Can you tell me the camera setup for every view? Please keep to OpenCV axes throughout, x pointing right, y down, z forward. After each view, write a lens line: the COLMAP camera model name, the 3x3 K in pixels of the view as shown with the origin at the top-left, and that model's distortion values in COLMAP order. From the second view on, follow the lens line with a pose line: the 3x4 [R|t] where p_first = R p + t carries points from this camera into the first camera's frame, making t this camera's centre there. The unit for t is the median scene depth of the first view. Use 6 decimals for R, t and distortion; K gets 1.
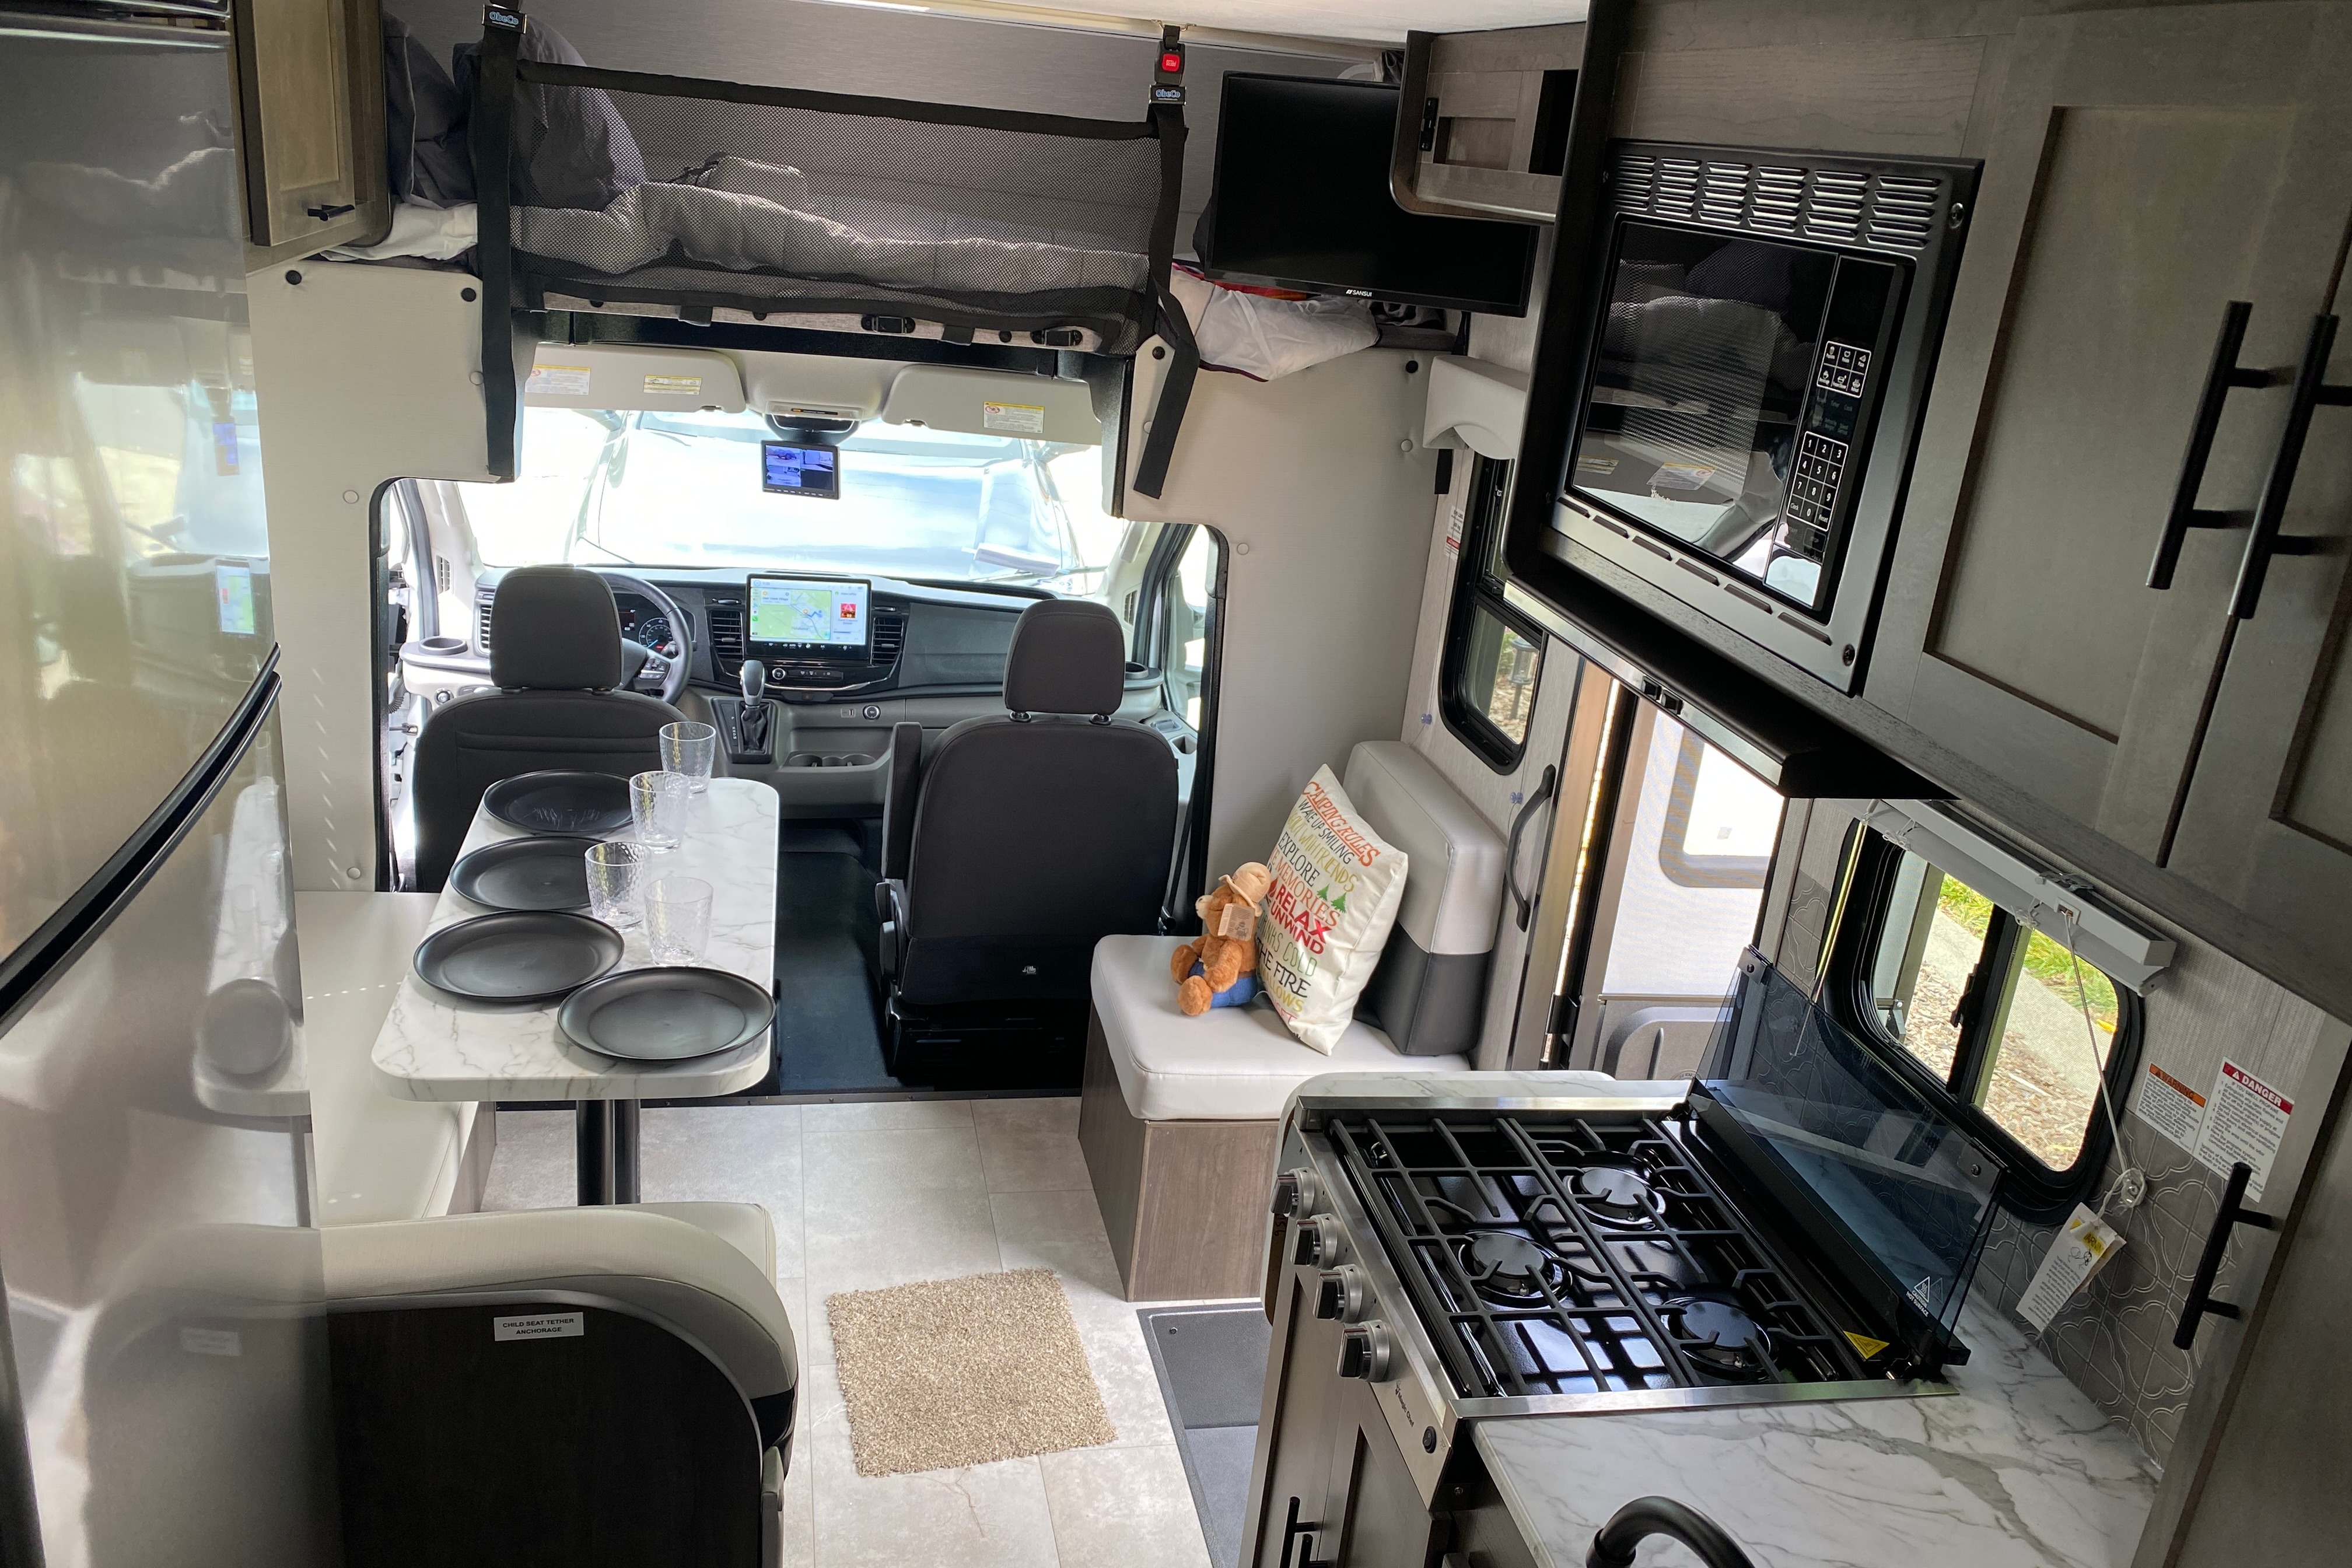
lens RADIAL K [[1722.0, 0, 1204.2], [0, 1722.0, 786.2], [0, 0, 1]] dist [0.048862, -0.086392]
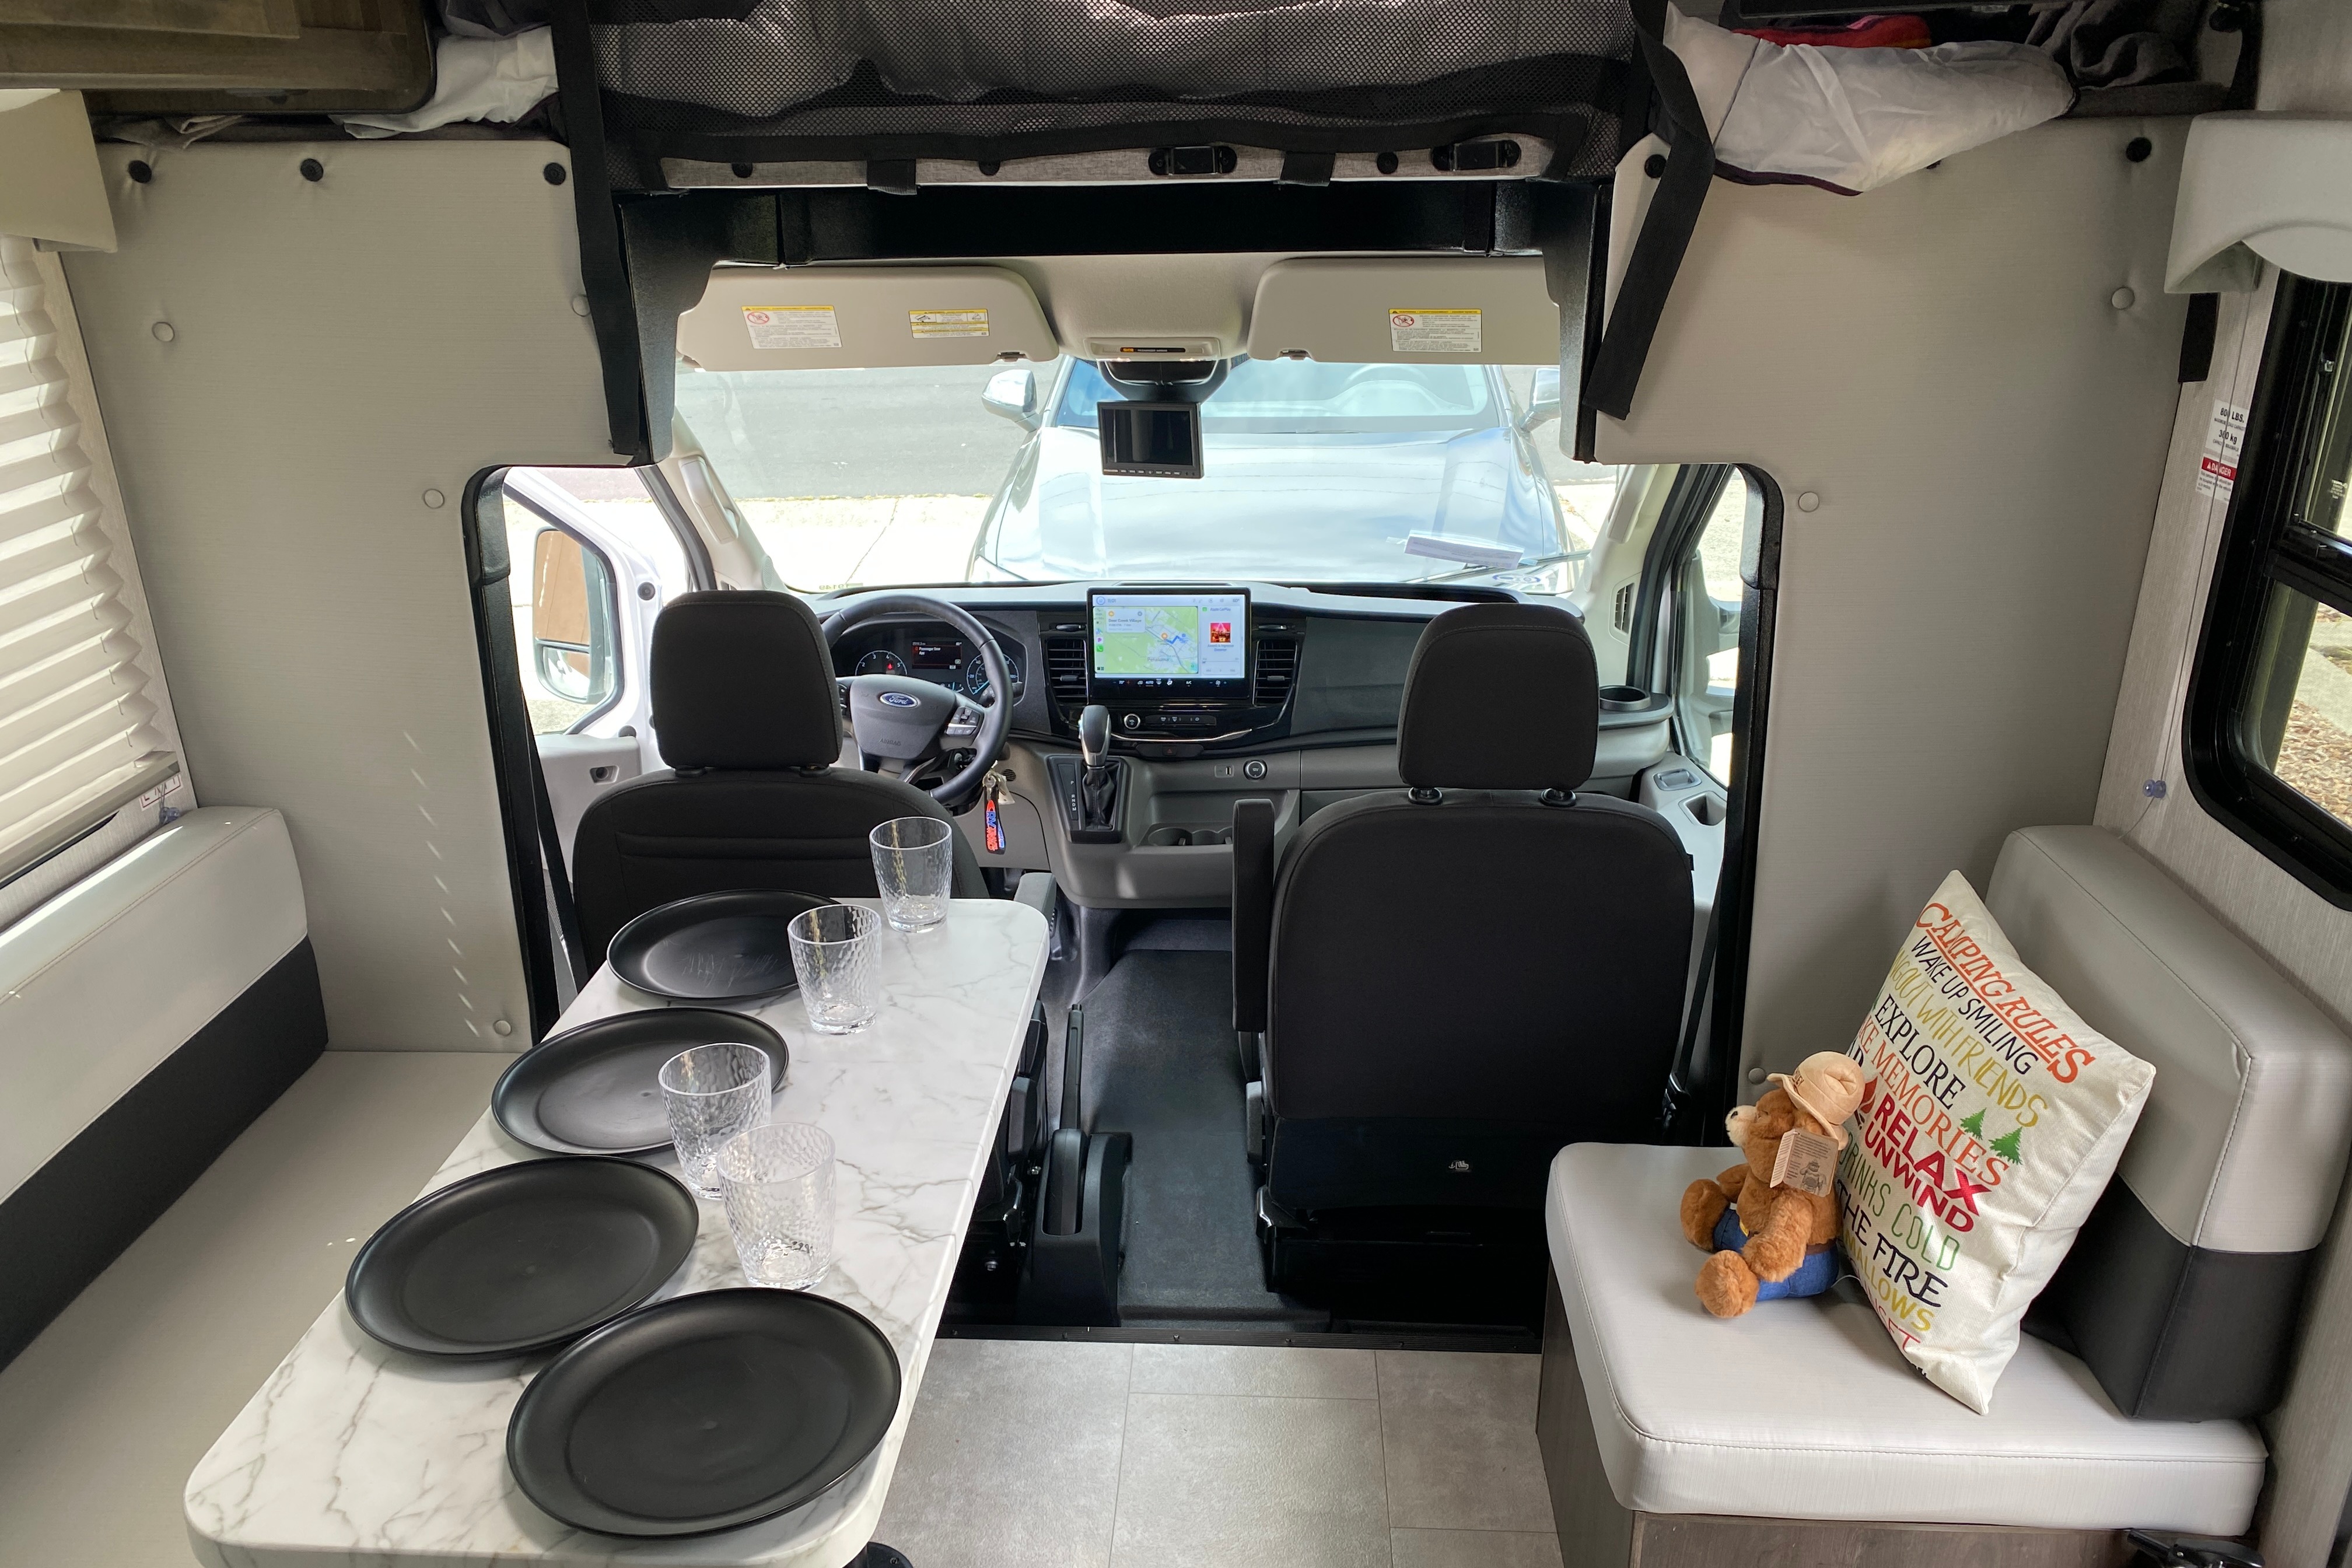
lens RADIAL K [[1808.8, 0, 1172.9], [0, 1808.8, 835.8], [0, 0, 1]] dist [0.078904, -0.096260]
pose [[0.955489, -0.004509, -0.294993, -0.001306], [0.010045, 0.999801, 0.017255, -0.040554], [0.294857, -0.019450, 0.955344, 0.366945]]
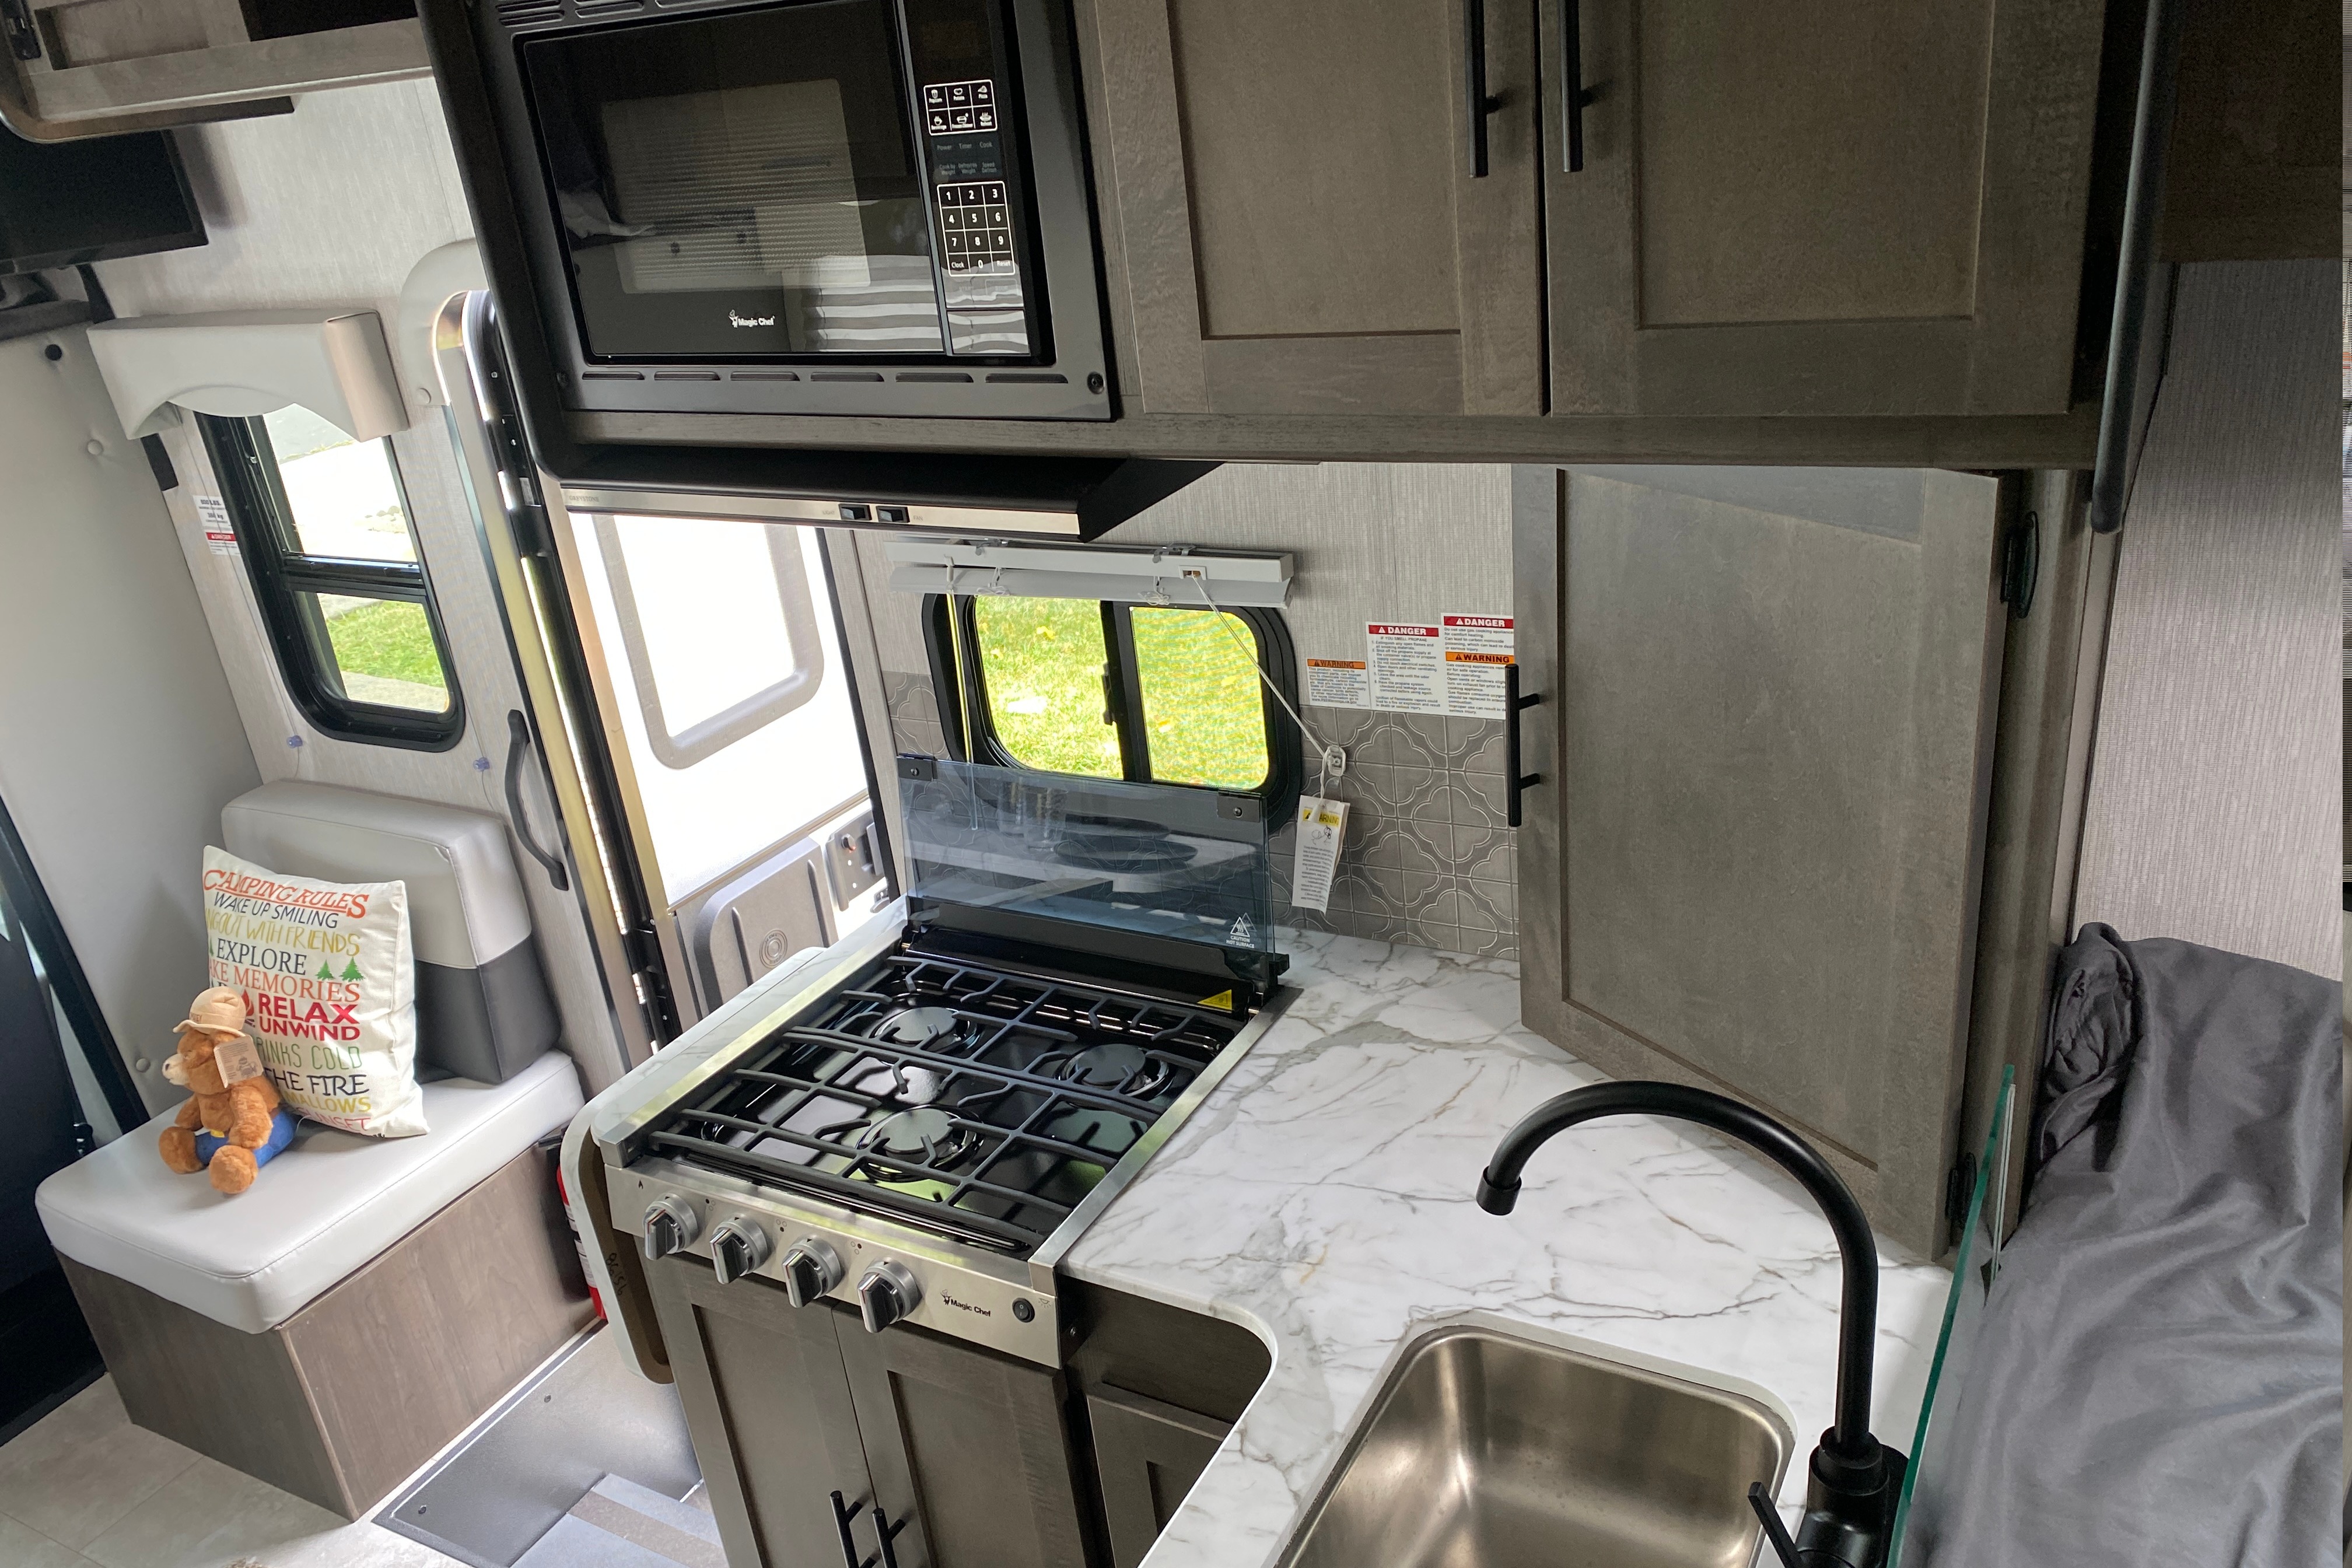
lens RADIAL K [[1701.3, 0, 1228.3], [0, 1701.3, 817.1], [0, 0, 1]] dist [0.046892, -0.074438]
pose [[0.637014, -0.470764, 0.610405, -0.120049], [0.413870, 0.876917, 0.244394, -0.024941], [-0.650327, 0.096946, 0.753443, 0.084303]]
